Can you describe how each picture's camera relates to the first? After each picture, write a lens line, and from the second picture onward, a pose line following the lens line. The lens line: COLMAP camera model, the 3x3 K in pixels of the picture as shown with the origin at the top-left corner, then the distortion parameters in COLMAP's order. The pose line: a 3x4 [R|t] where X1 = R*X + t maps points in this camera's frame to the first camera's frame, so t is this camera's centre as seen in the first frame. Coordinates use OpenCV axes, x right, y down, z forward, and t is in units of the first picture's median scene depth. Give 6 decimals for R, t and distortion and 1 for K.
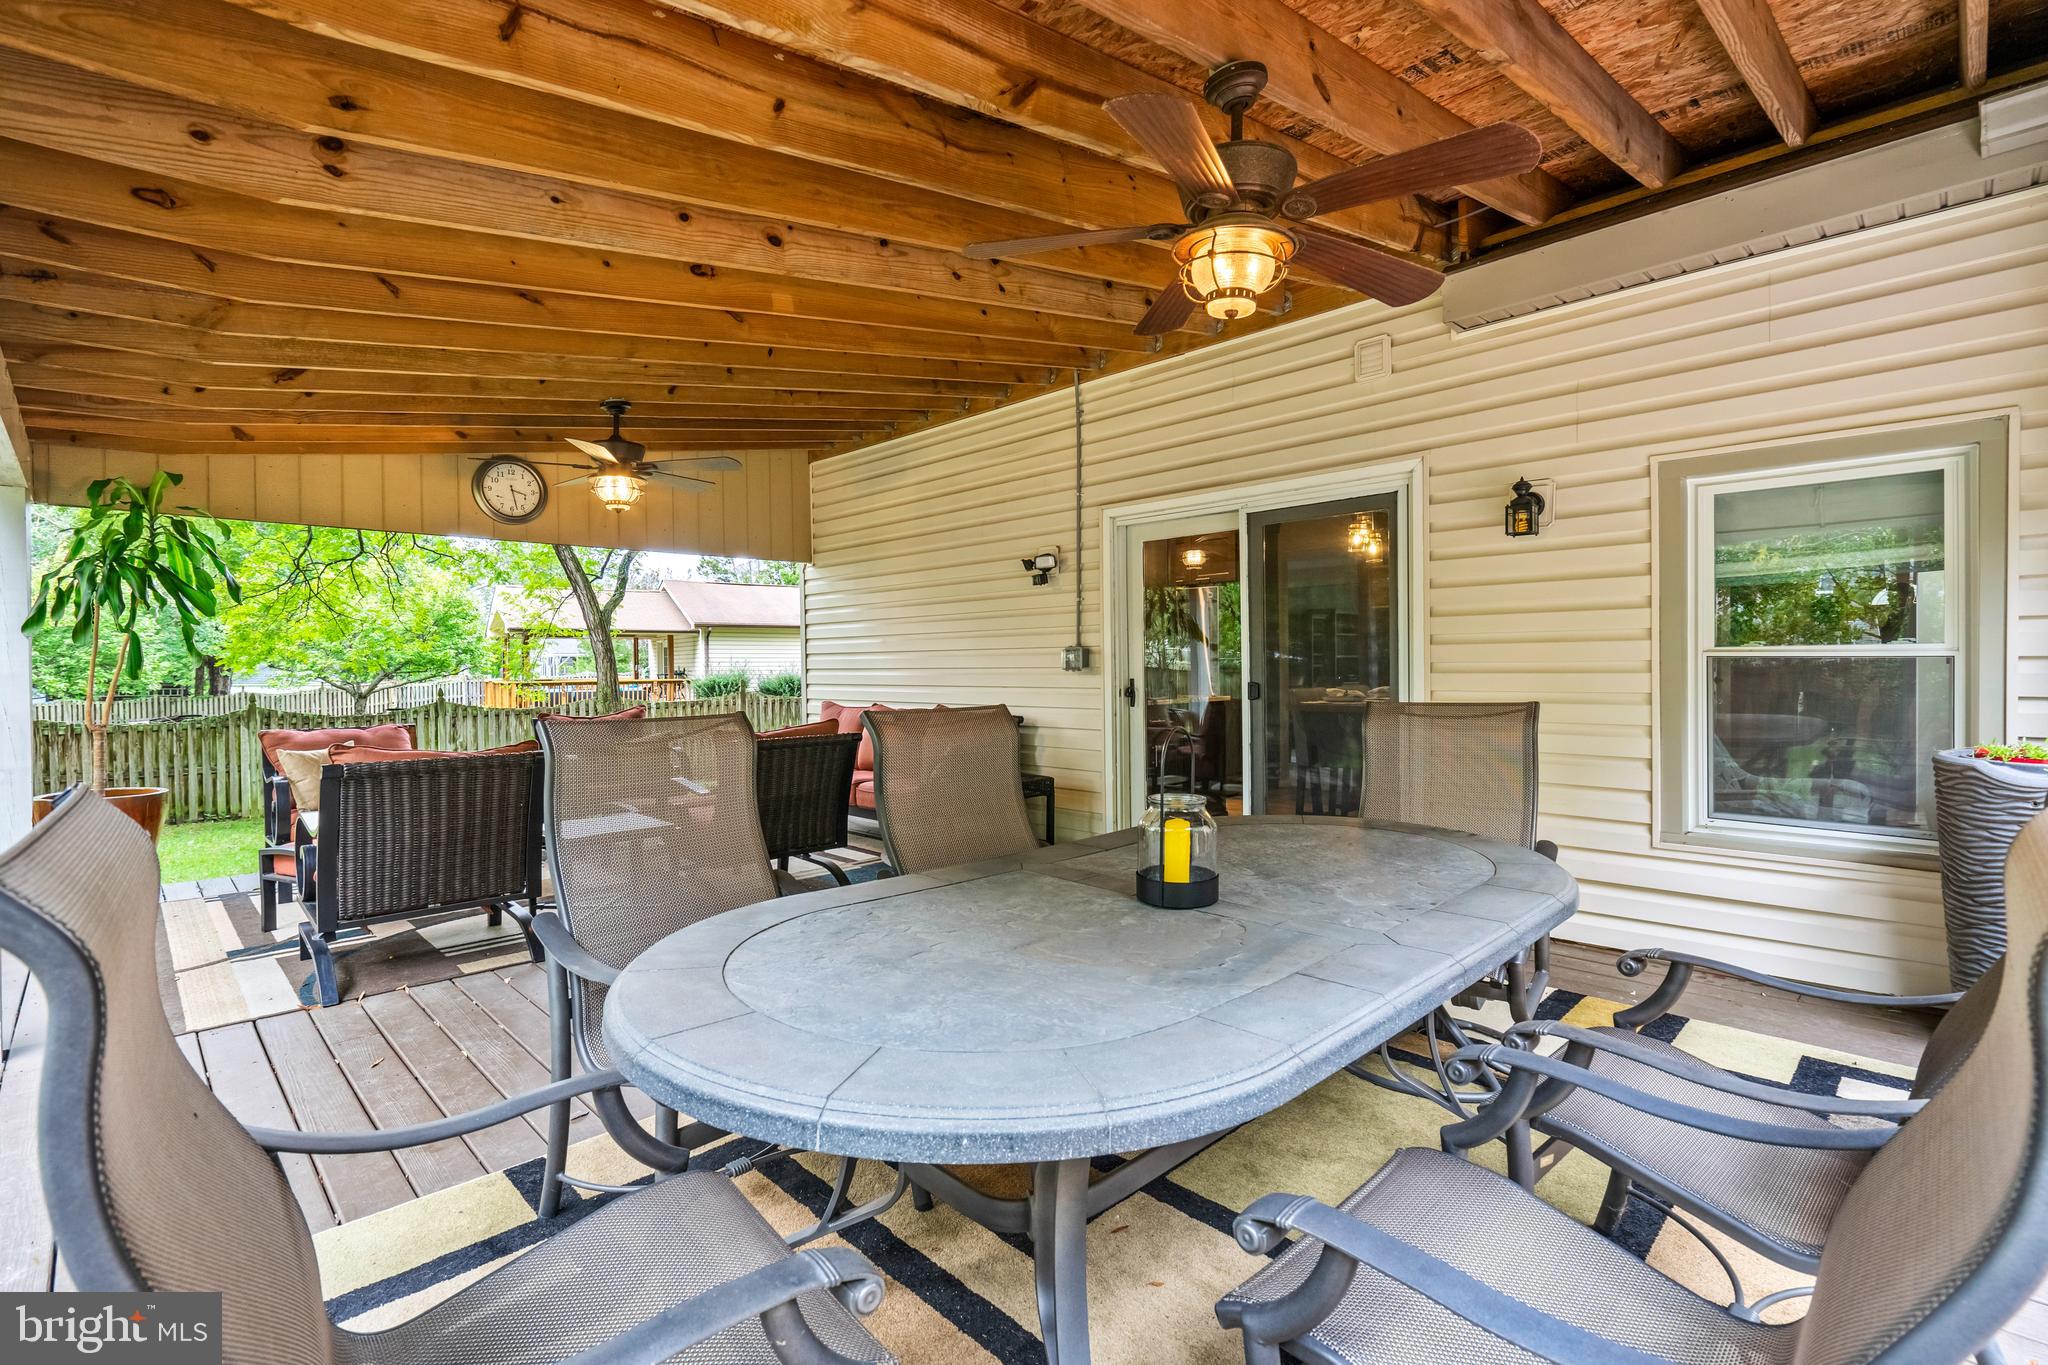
lens RADIAL K [[930.7, 0, 1028.5], [0, 930.7, 675.8], [0, 0, 1]] dist [0.016662, 0.000130]
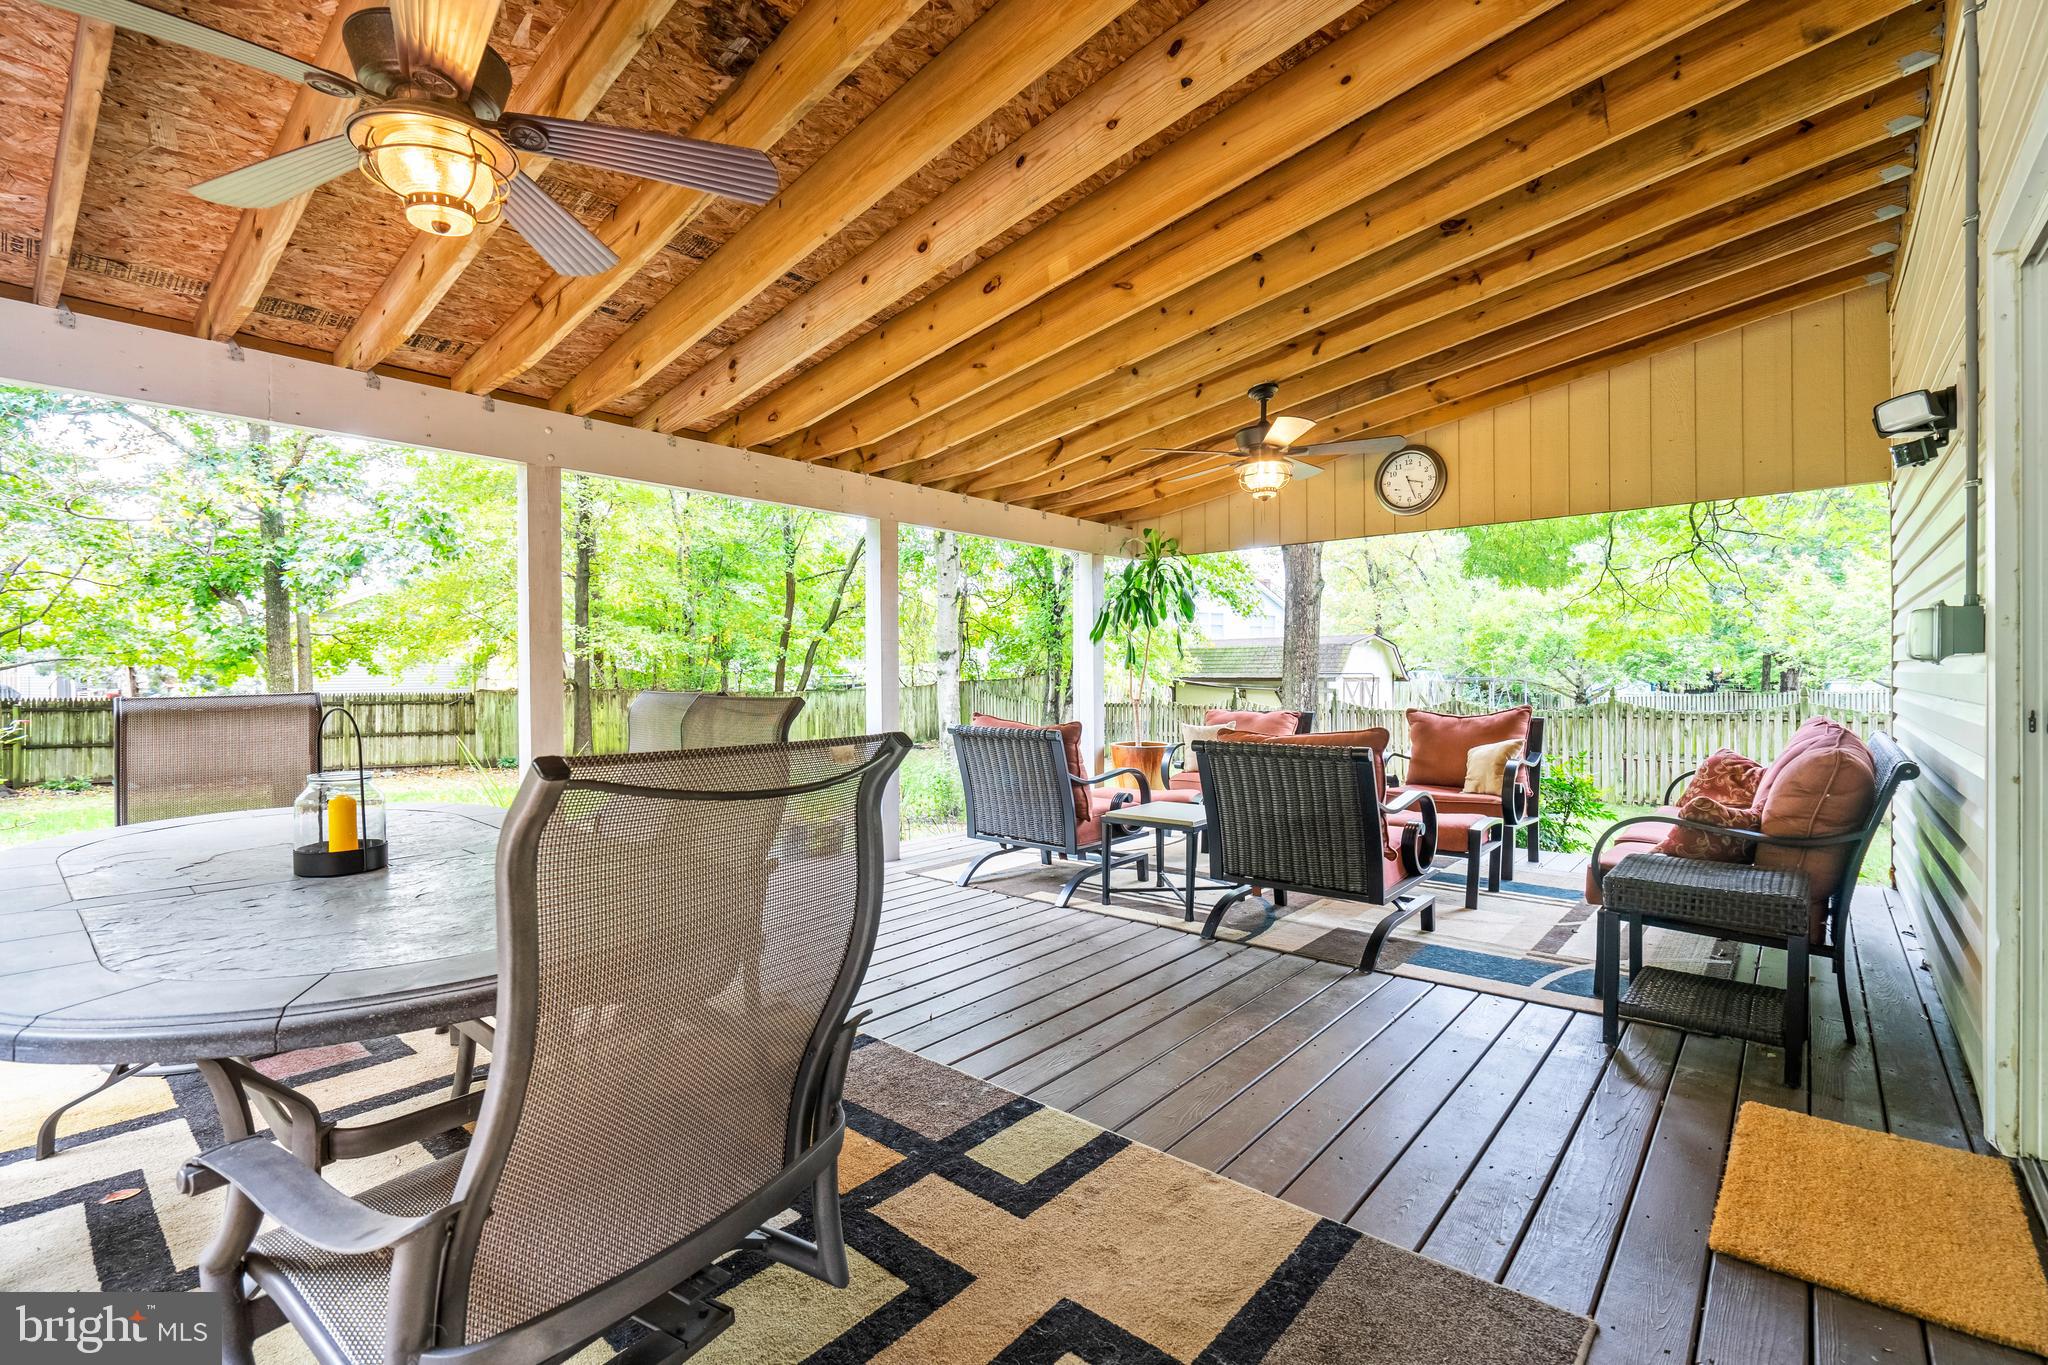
lens RADIAL K [[930.7, 0, 1027.6], [0, 930.7, 674.4], [0, 0, 1]] dist [0.016662, 0.000130]
pose [[0.090163, 0.005418, -0.995912, 0.504112], [-0.003582, 0.999980, 0.005116, 0.001985], [0.995921, 0.003106, 0.090180, 0.667803]]
